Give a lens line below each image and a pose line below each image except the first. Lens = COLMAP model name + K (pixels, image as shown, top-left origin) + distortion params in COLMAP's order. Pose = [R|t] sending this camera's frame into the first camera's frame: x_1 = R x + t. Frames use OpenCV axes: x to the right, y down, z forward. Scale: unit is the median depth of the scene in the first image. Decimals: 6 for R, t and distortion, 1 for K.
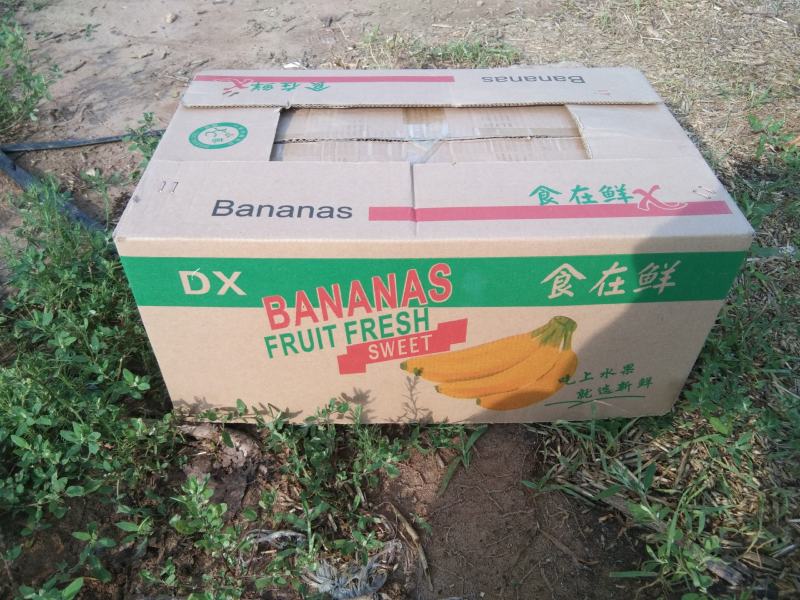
lens RADIAL K [[702.2, 0, 400.0], [0, 702.2, 300.0], [0, 0, 1]] dist [0.074739, -0.169824]
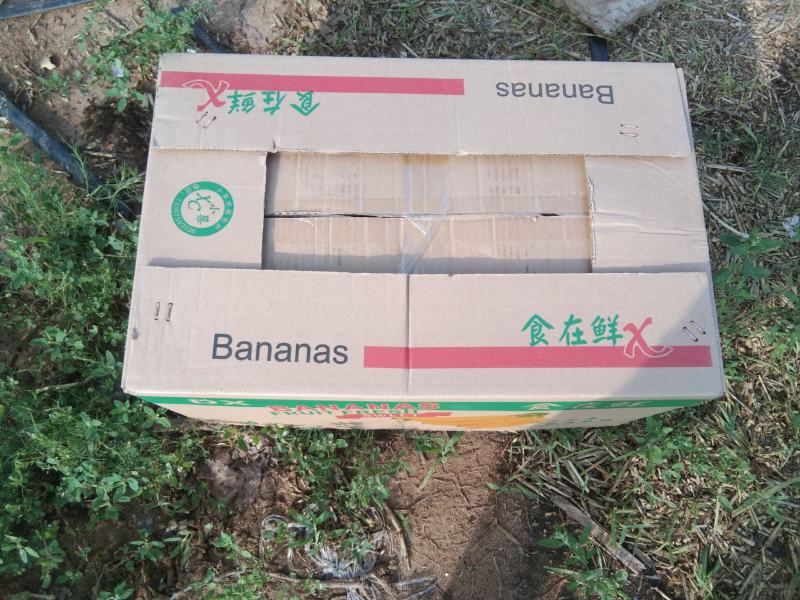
lens RADIAL K [[707.3, 0, 400.0], [0, 707.3, 300.0], [0, 0, 1]] dist [0.084857, -0.169749]
pose [[0.999387, 0.029733, 0.018491, -0.012296], [-0.034978, 0.823815, 0.565779, -0.750914], [0.001589, -0.566079, 0.824350, 0.178139]]
